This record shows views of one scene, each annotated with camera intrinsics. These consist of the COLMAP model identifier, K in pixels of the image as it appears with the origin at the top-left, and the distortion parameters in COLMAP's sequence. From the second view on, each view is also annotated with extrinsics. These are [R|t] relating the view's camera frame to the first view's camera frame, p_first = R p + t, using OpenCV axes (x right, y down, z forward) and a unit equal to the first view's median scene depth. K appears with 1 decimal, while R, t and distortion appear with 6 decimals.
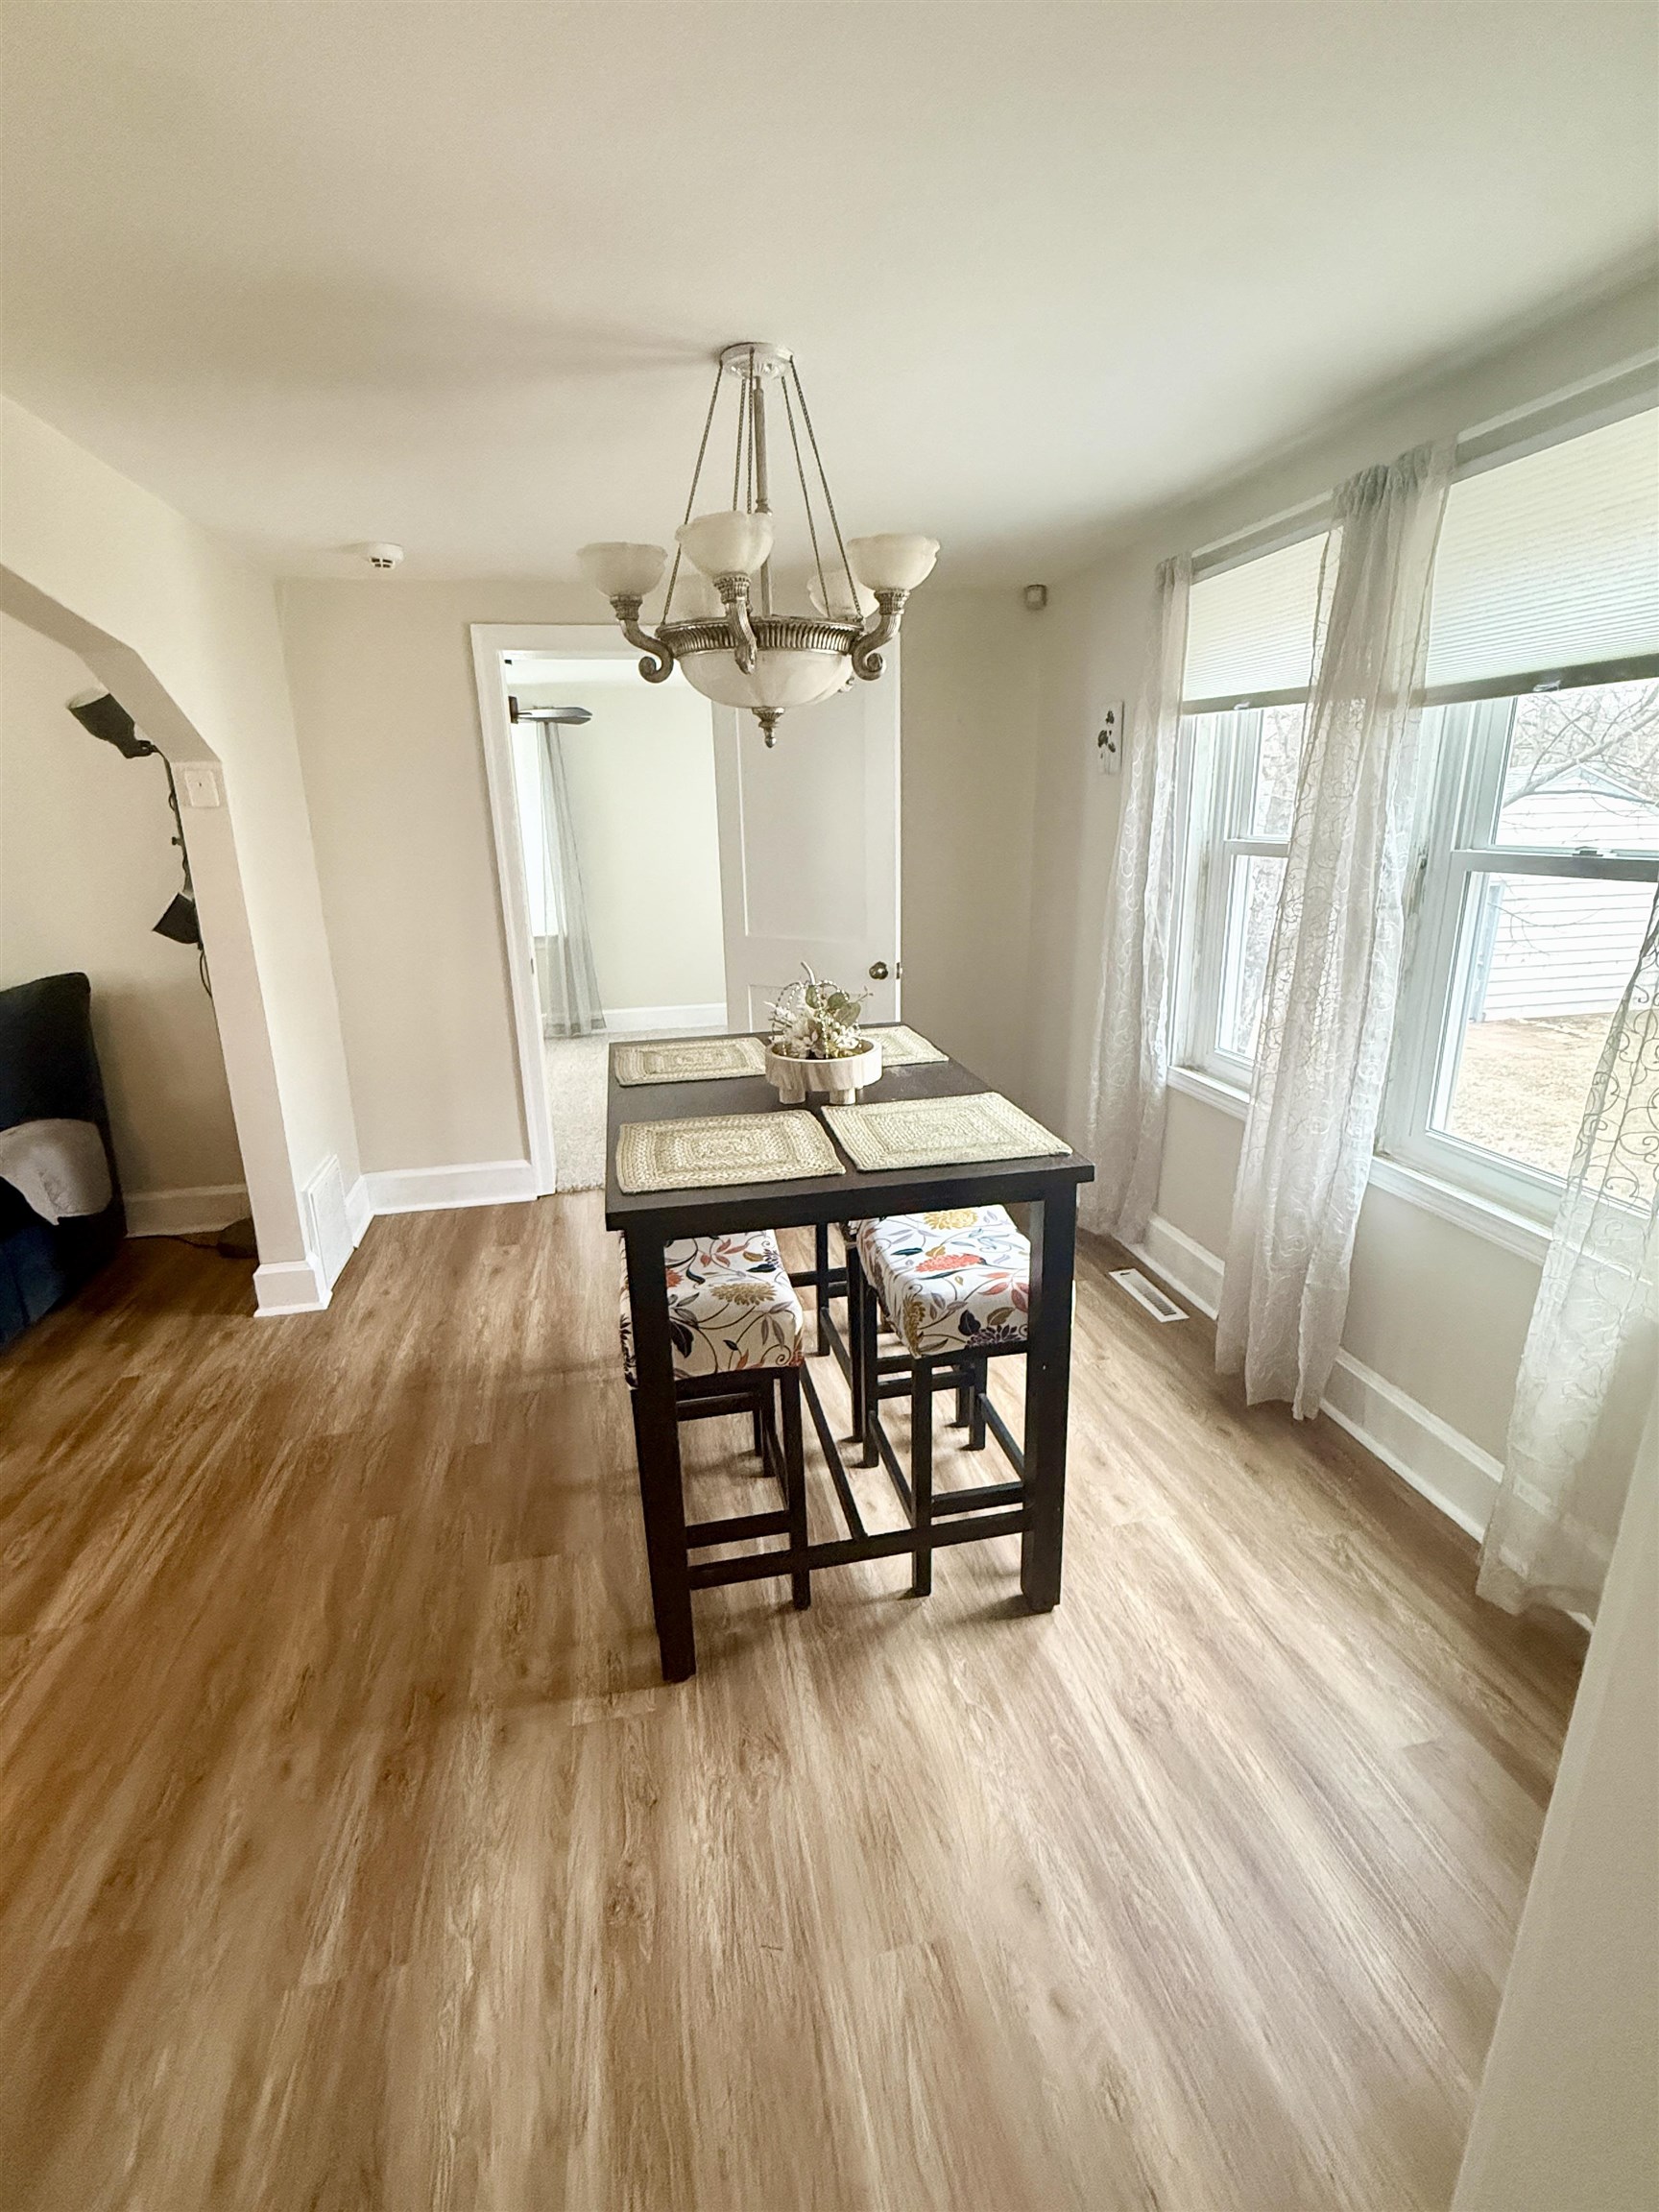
lens RADIAL K [[1007.4, 0, 836.6], [0, 1007.4, 1102.7], [0, 0, 1]] dist [0.003227, -0.000921]
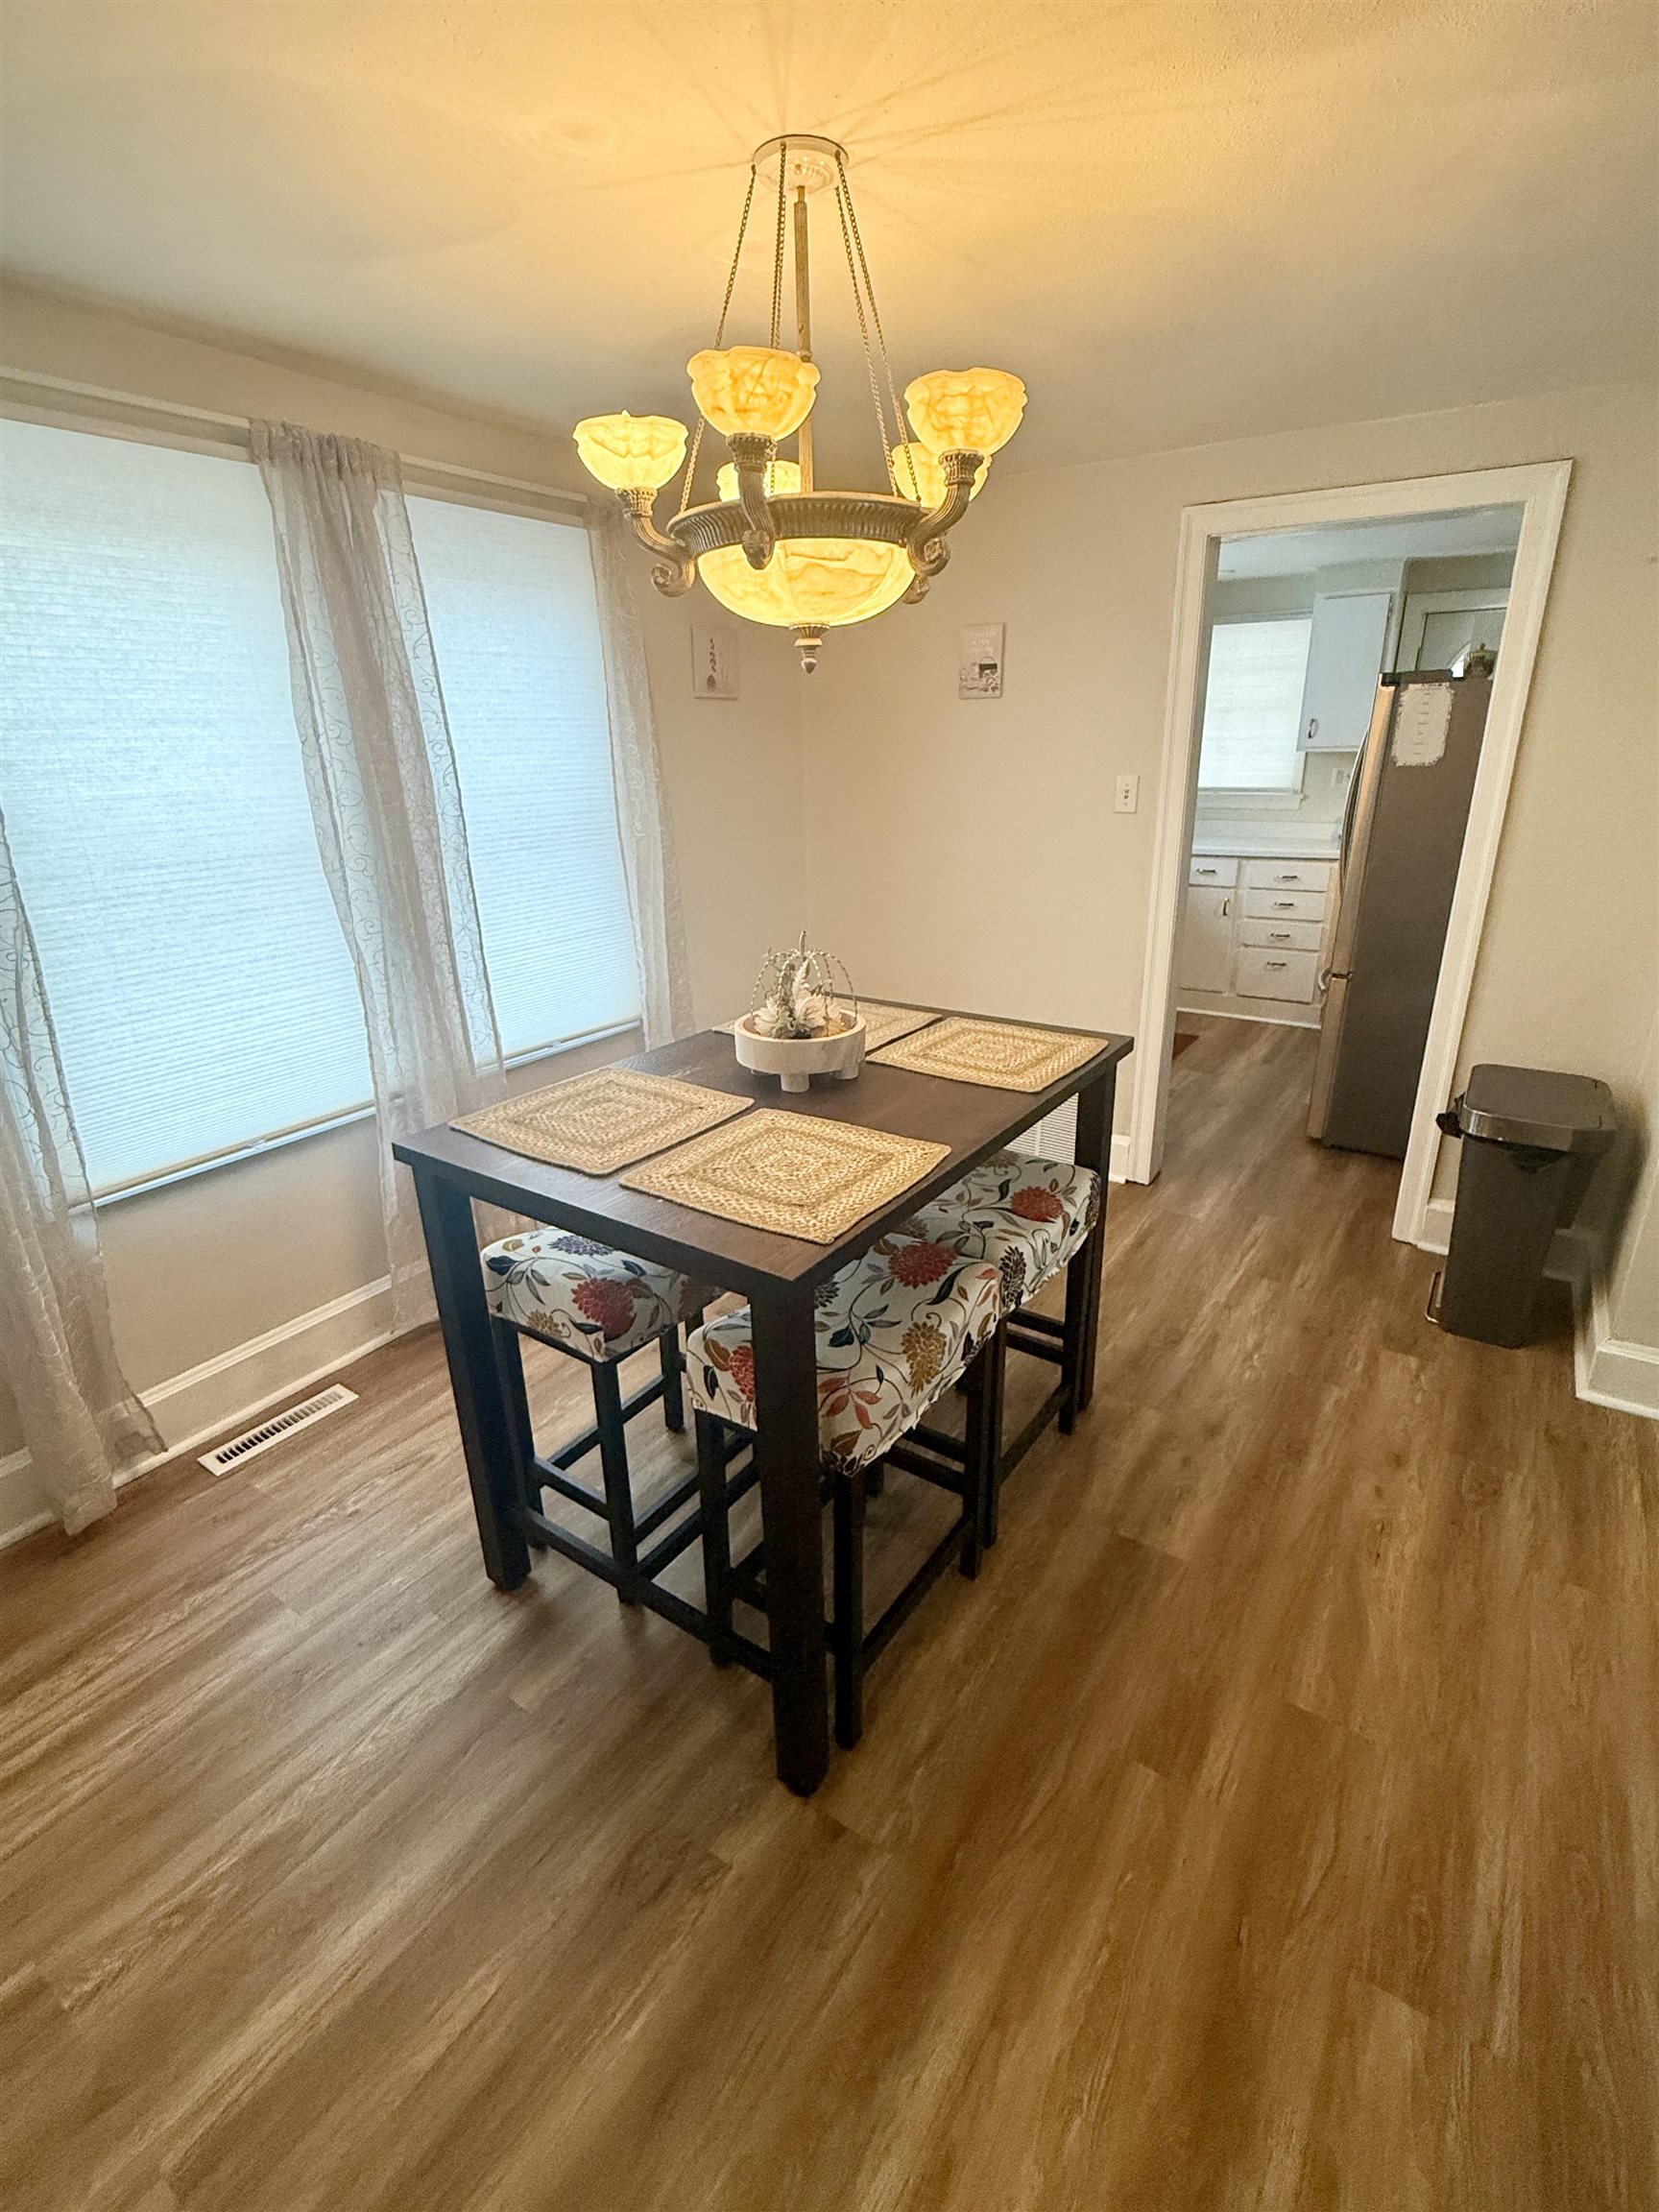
lens RADIAL K [[1007.4, 0, 836.6], [0, 1007.4, 1102.7], [0, 0, 1]] dist [0.003227, -0.000921]
pose [[-0.687432, -0.220600, 0.691935, -0.770199], [0.234706, 0.834143, 0.499117, -0.497980], [-0.687278, 0.505510, -0.521640, 1.713847]]
